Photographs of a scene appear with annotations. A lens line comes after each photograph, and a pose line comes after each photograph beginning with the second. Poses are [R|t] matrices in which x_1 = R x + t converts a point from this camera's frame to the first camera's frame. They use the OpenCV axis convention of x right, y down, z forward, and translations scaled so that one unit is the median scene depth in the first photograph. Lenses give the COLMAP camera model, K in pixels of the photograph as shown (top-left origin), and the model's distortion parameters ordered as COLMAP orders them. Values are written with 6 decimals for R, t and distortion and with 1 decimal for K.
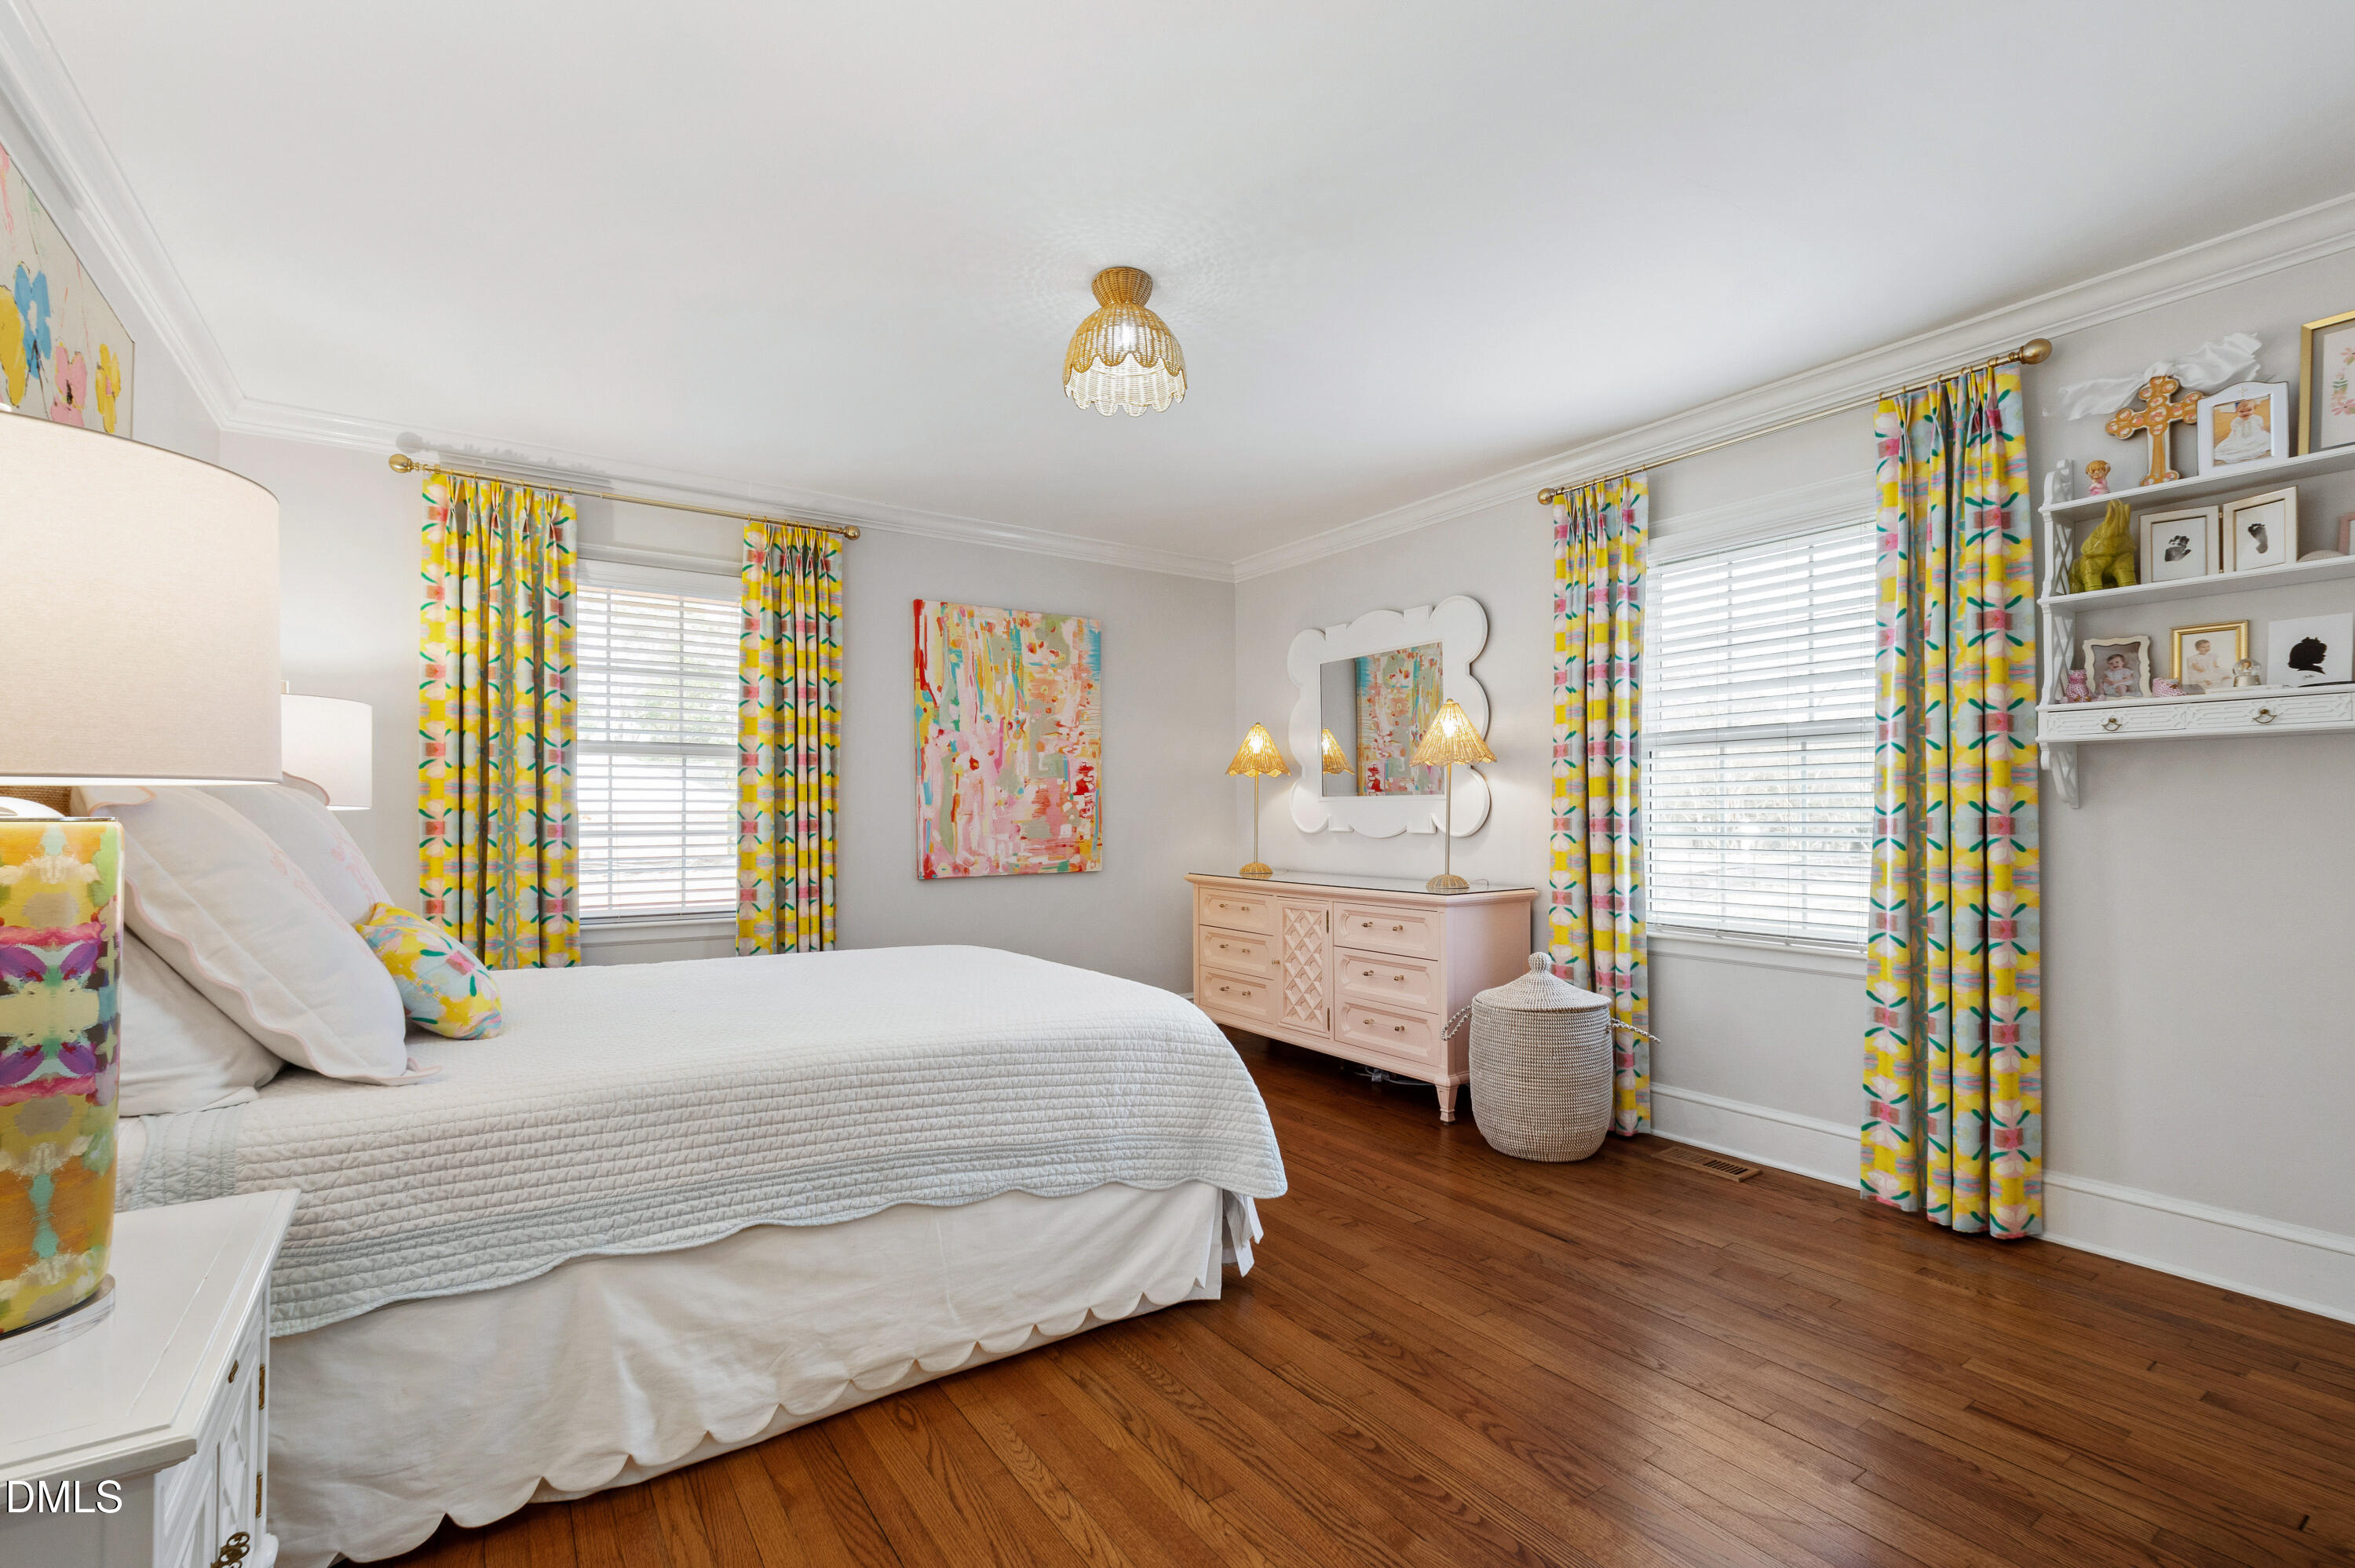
lens RADIAL K [[1056.3, 0, 1162.8], [0, 1056.3, 823.6], [0, 0, 1]] dist [-0.000656, -0.001133]
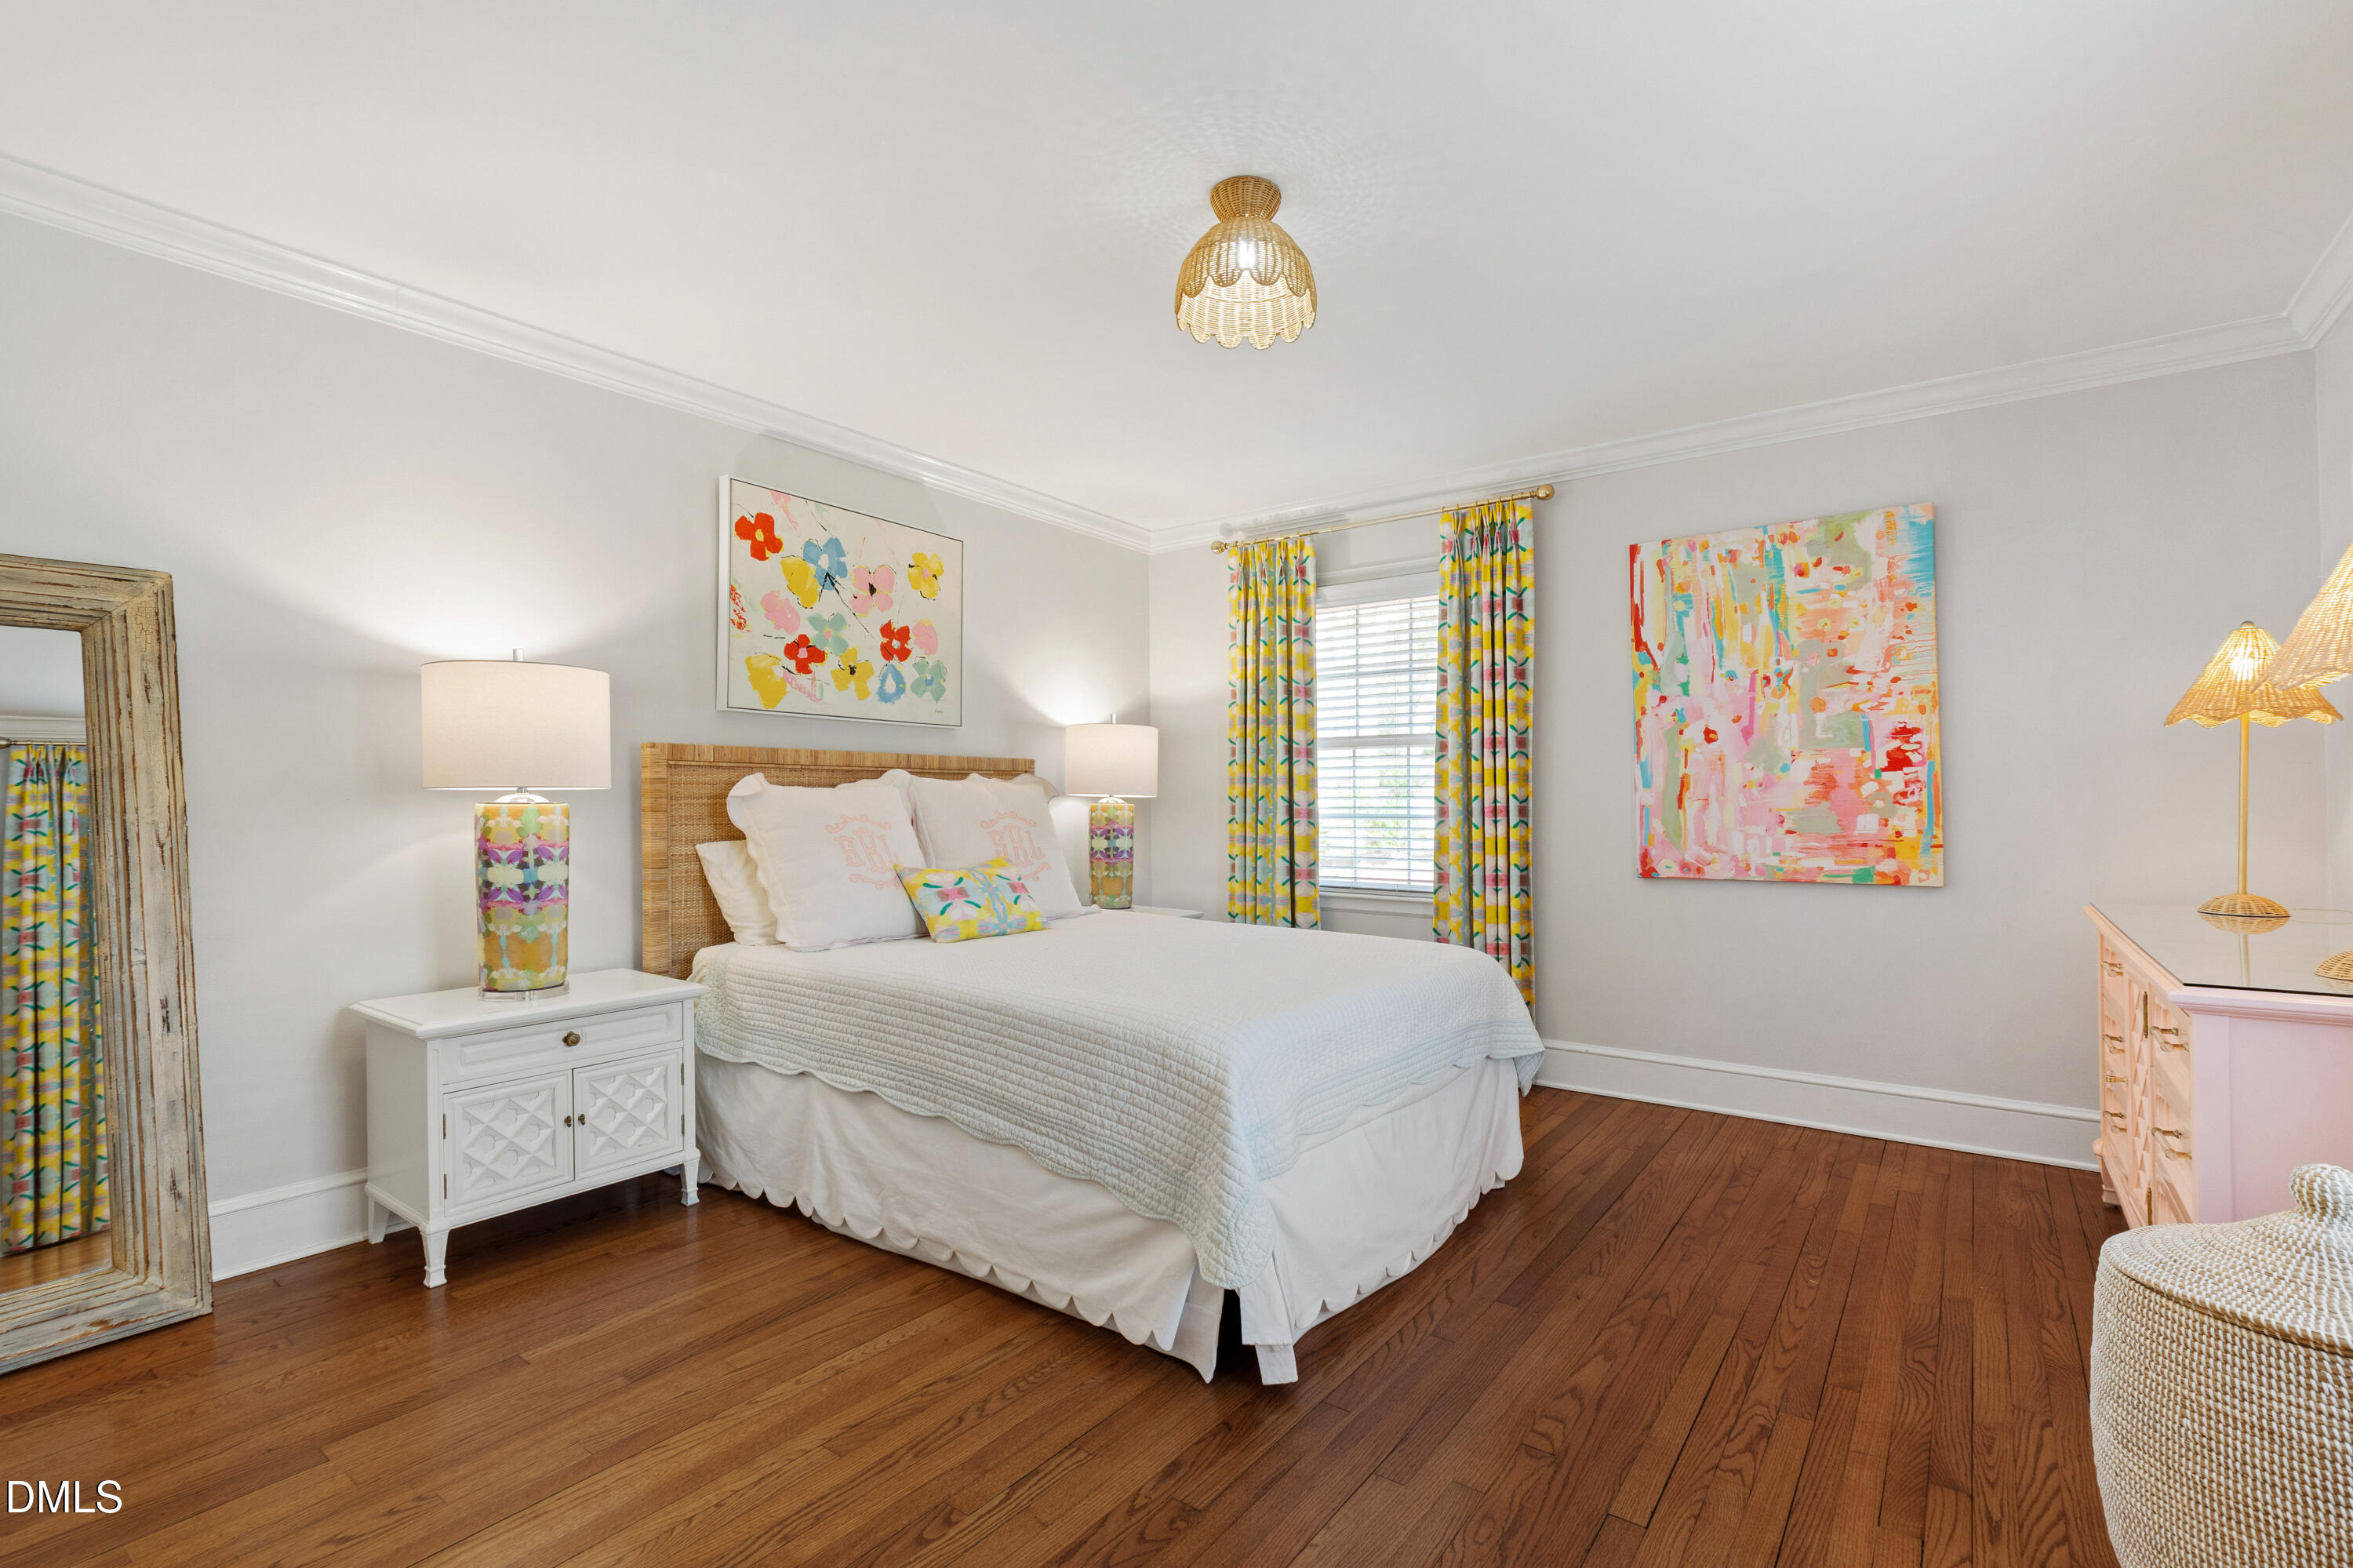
lens RADIAL K [[1065.5, 0, 1179.6], [0, 1065.5, 806.2], [0, 0, 1]] dist [0.004509, -0.000460]
pose [[0.329798, 0.006086, -0.944032, 0.450160], [-0.007172, 0.999967, 0.003941, -0.004348], [0.944024, 0.005471, 0.329831, 0.375407]]
